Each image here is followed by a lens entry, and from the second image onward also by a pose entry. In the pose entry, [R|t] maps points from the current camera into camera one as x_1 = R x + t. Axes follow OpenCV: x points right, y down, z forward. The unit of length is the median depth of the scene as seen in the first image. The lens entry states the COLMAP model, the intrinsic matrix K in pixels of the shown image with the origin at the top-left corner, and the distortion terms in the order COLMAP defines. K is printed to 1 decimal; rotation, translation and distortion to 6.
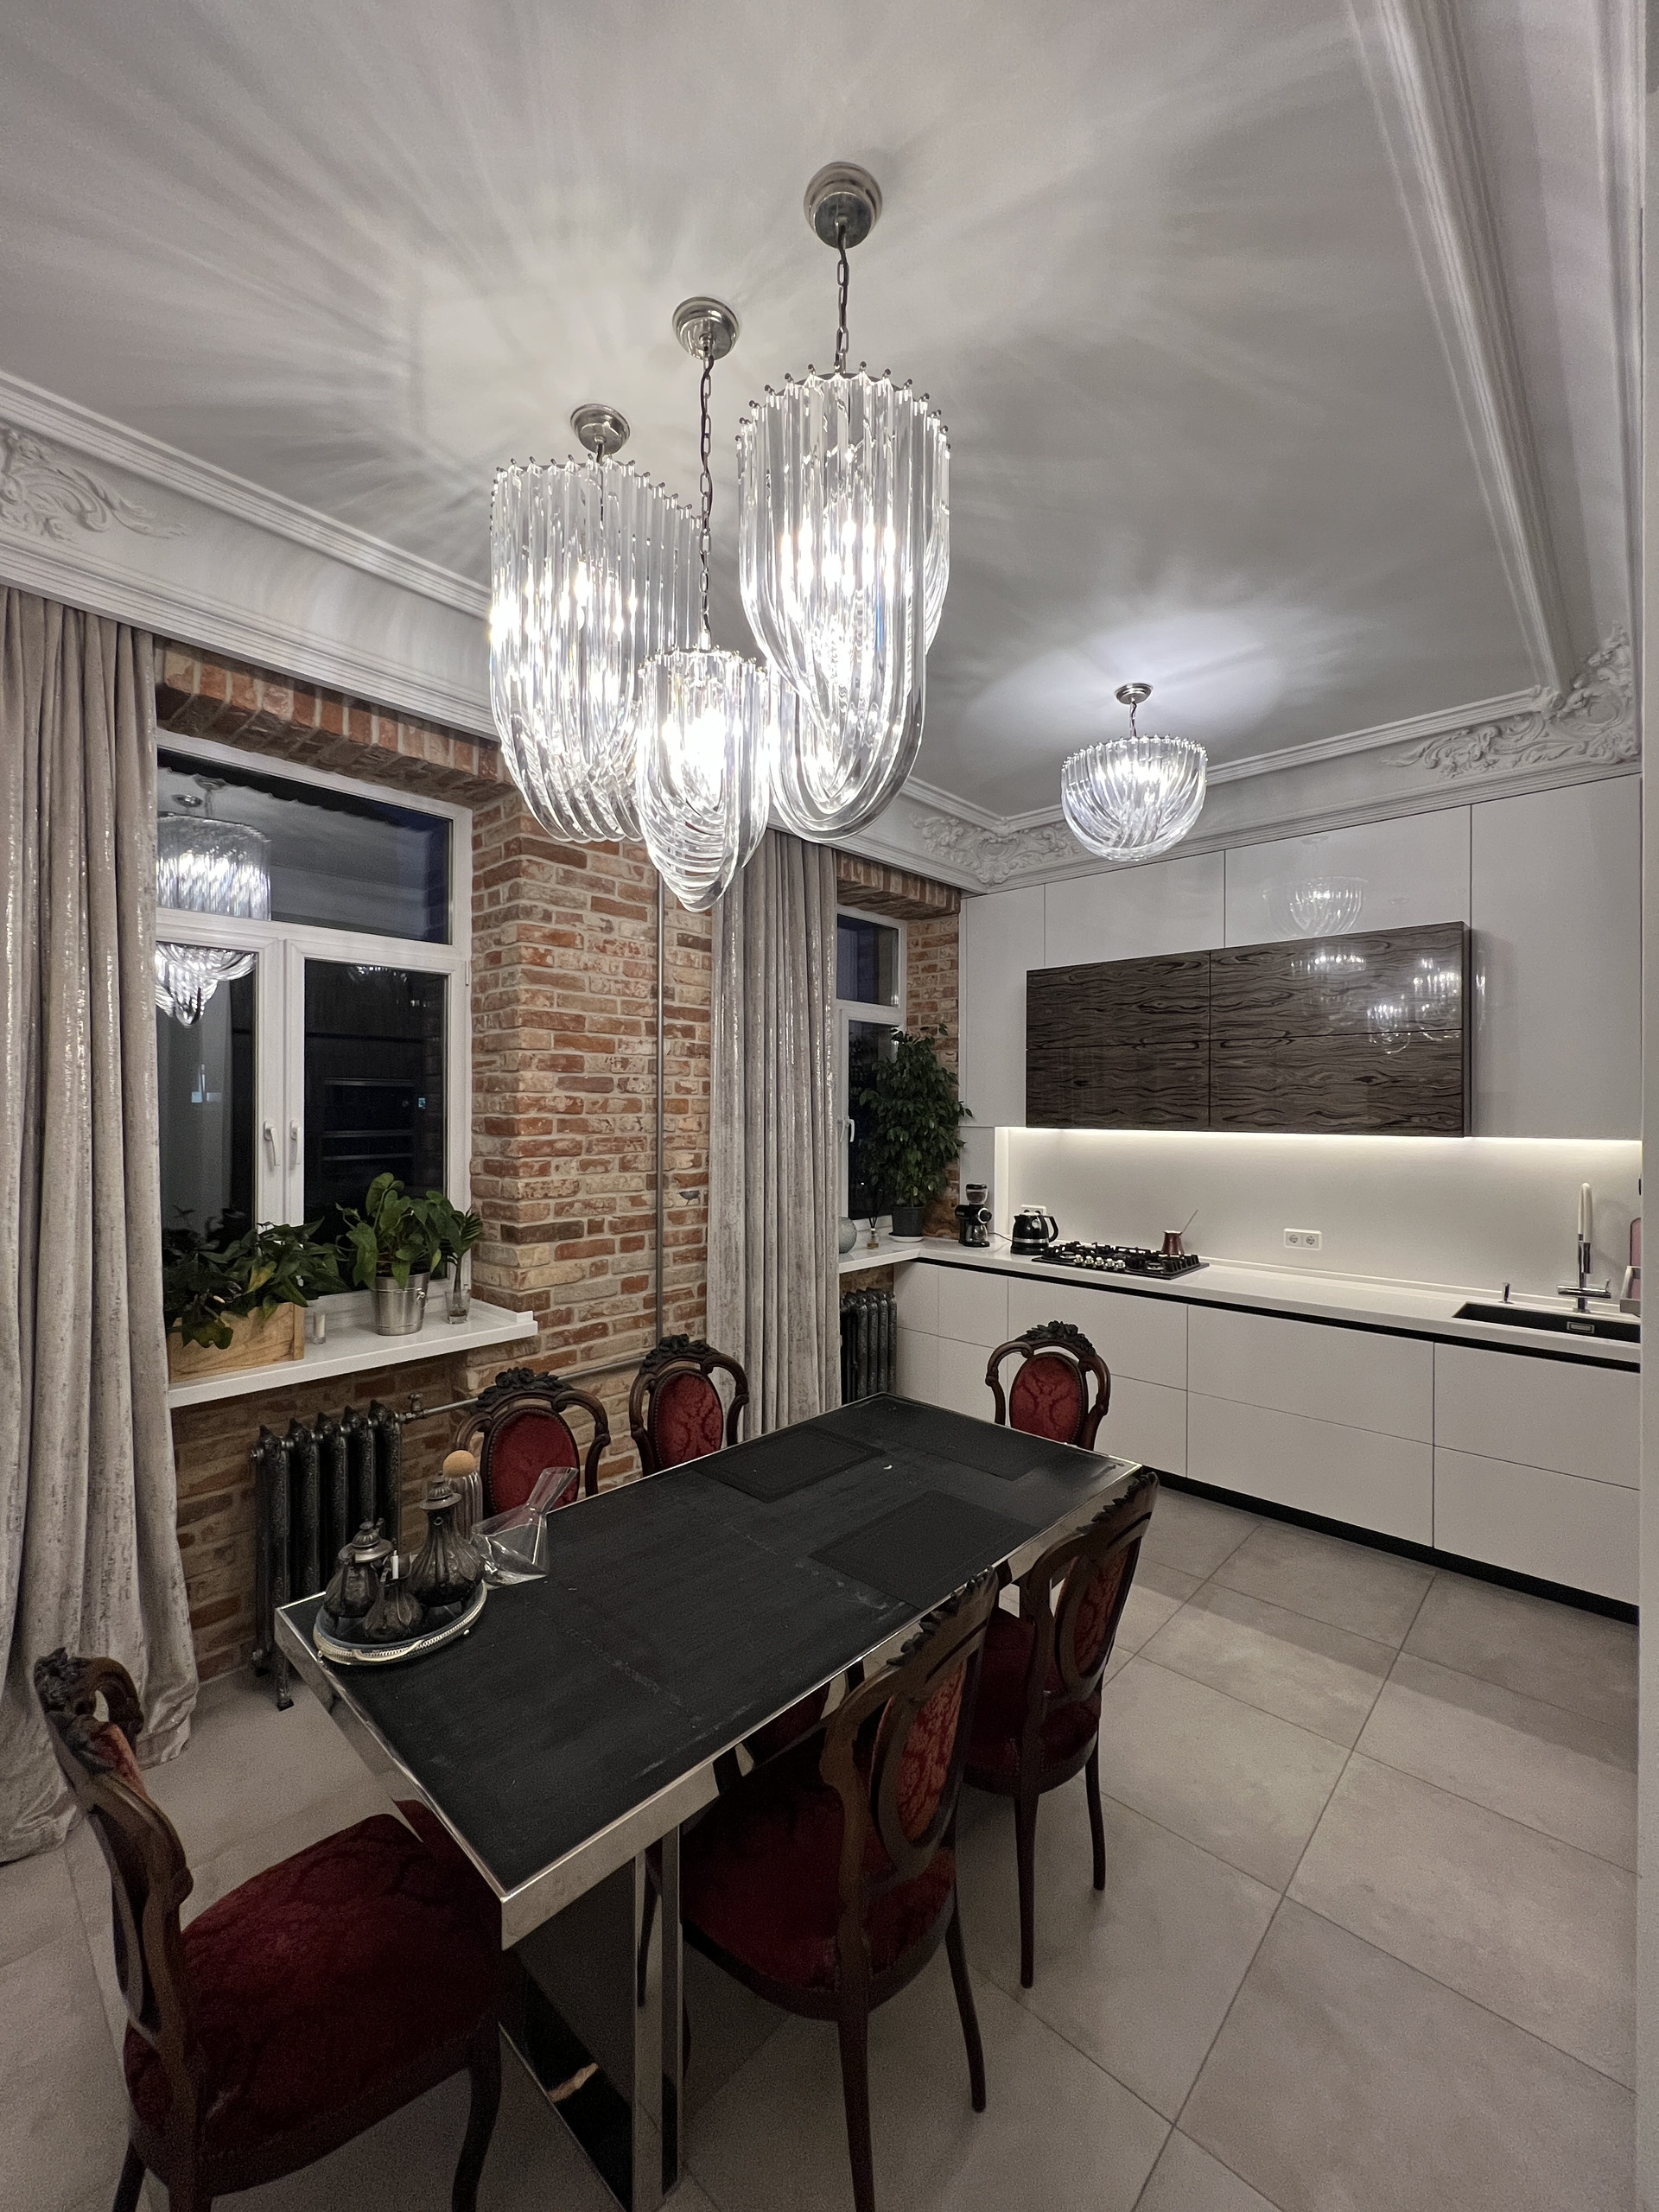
lens RADIAL K [[888.4, 0, 826.0], [0, 888.4, 1106.3], [0, 0, 1]] dist [-0.001588, 0.000030]
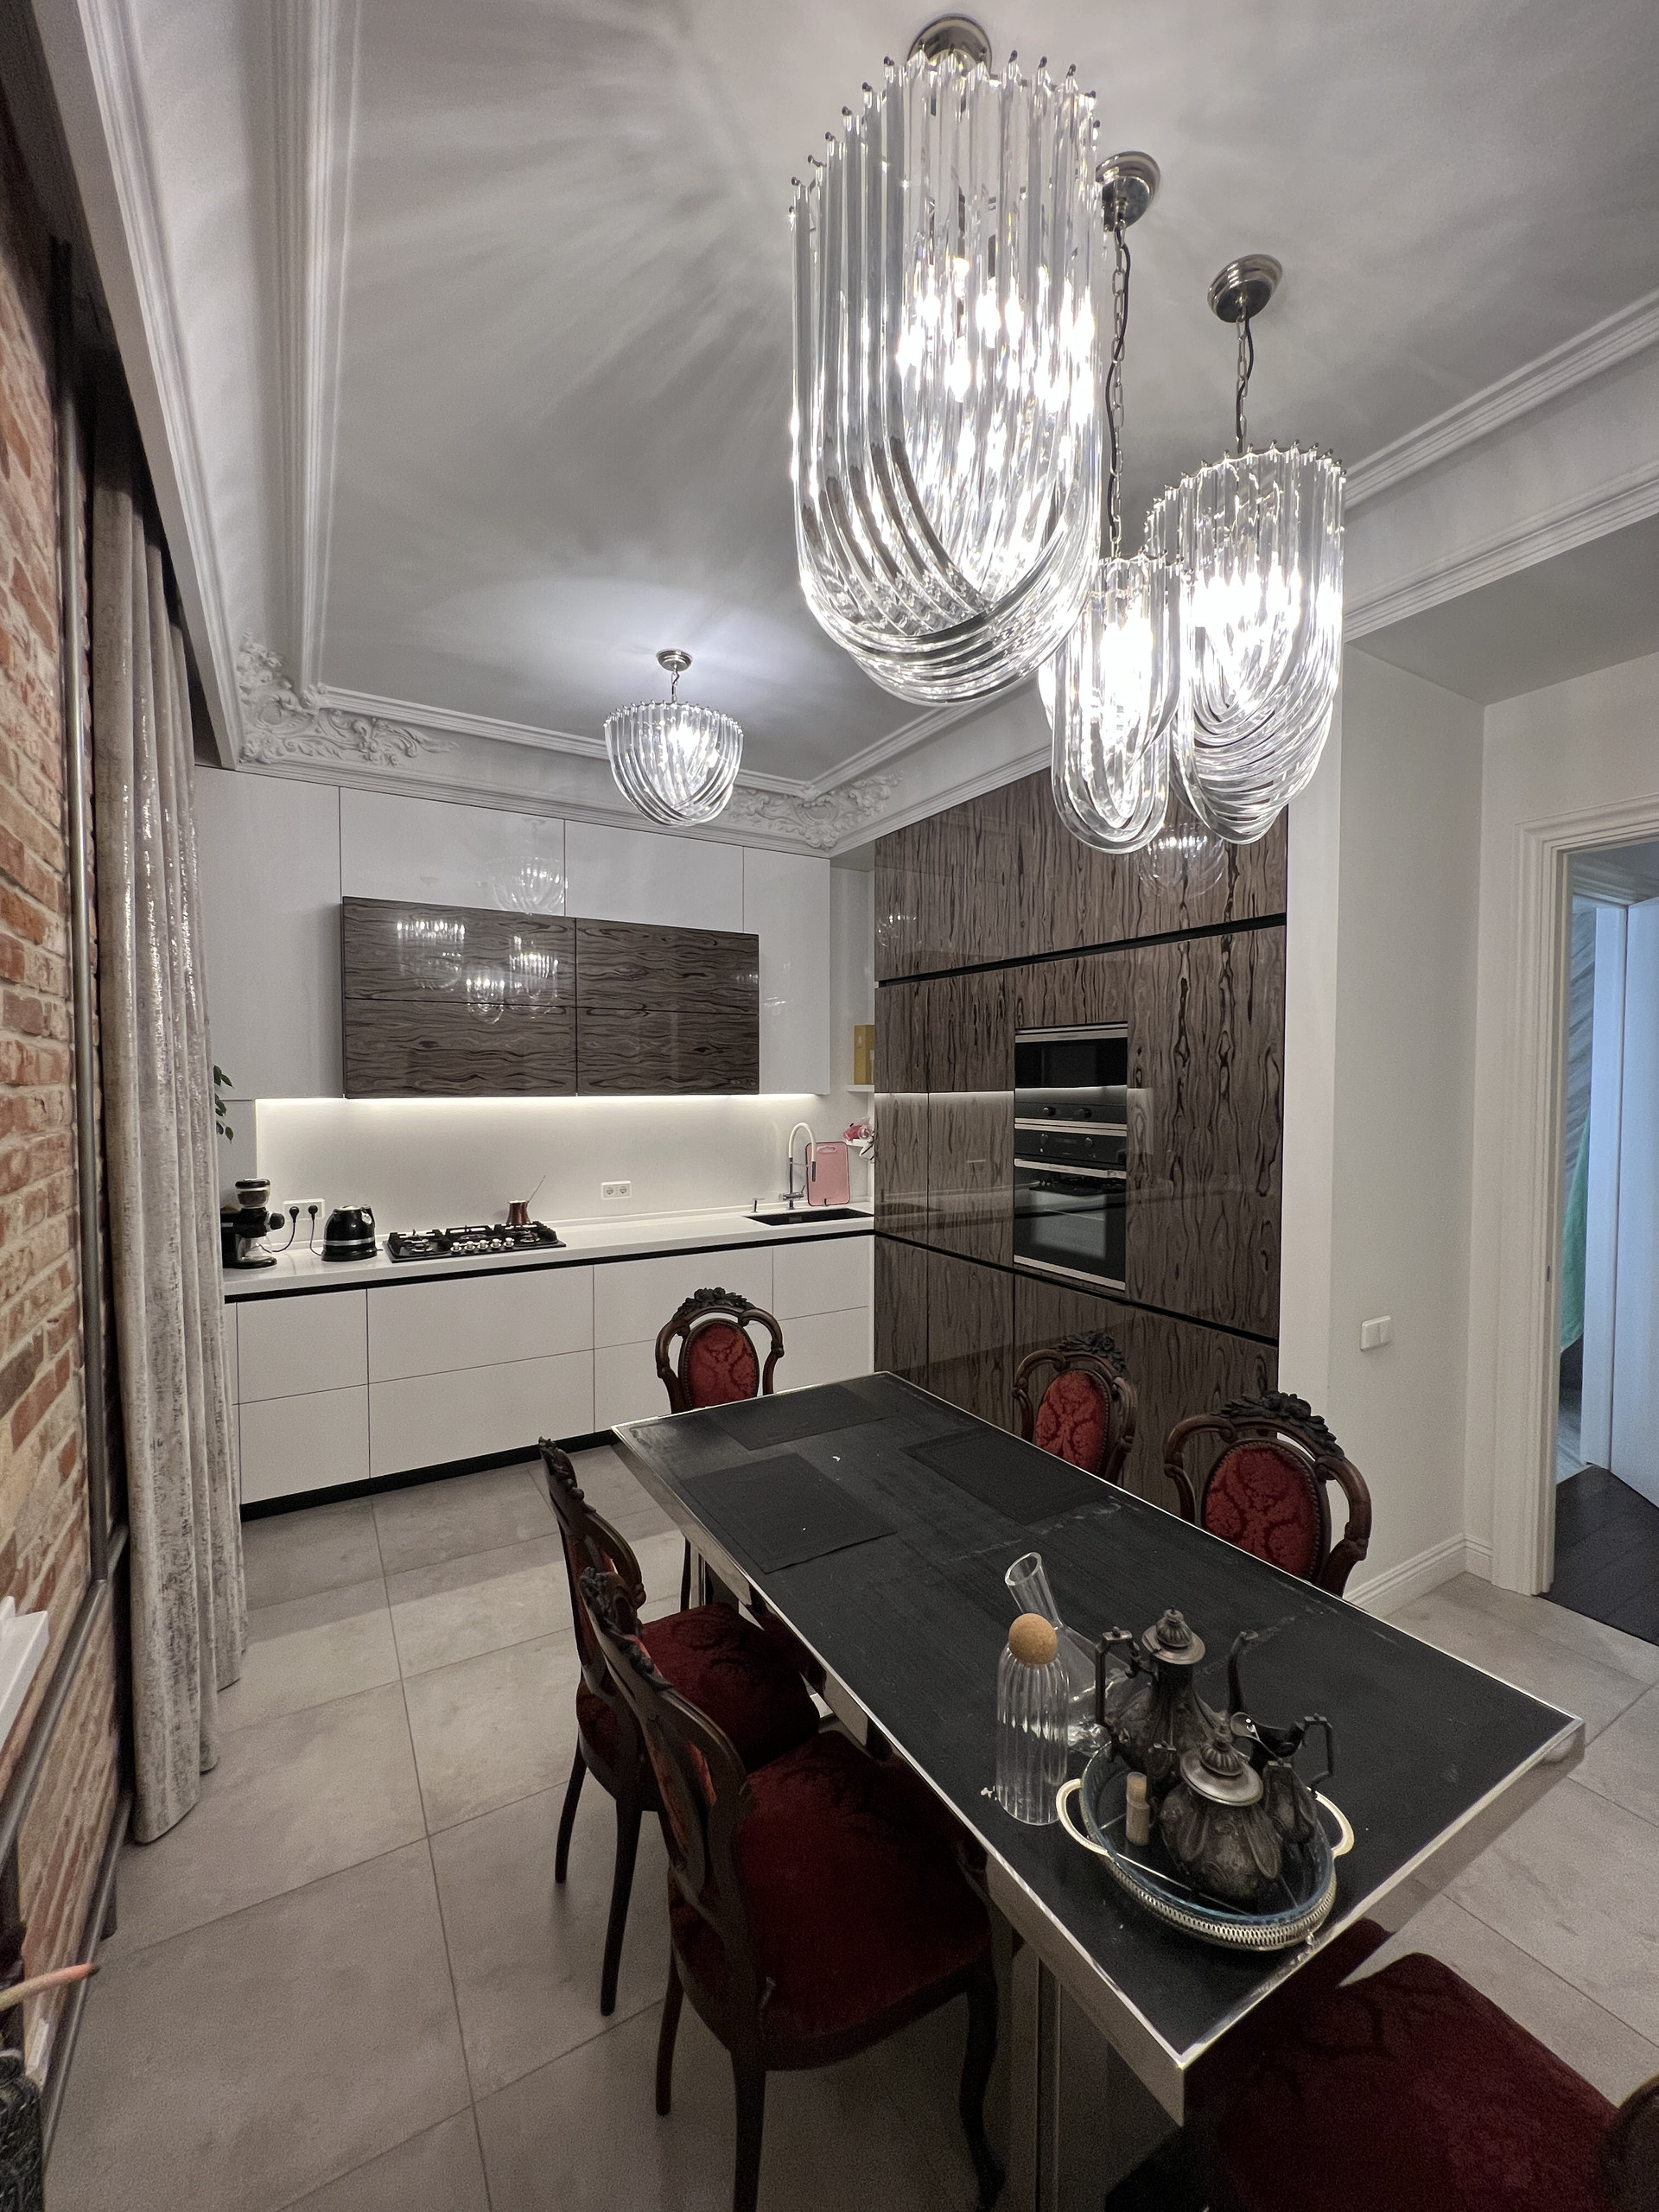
lens RADIAL K [[888.4, 0, 826.0], [0, 888.4, 1106.3], [0, 0, 1]] dist [-0.001588, 0.000030]
pose [[0.283522, -0.036887, 0.958256, -0.474926], [-0.002303, 0.999231, 0.039145, -0.000600], [-0.958963, -0.013305, 0.283219, 0.437791]]
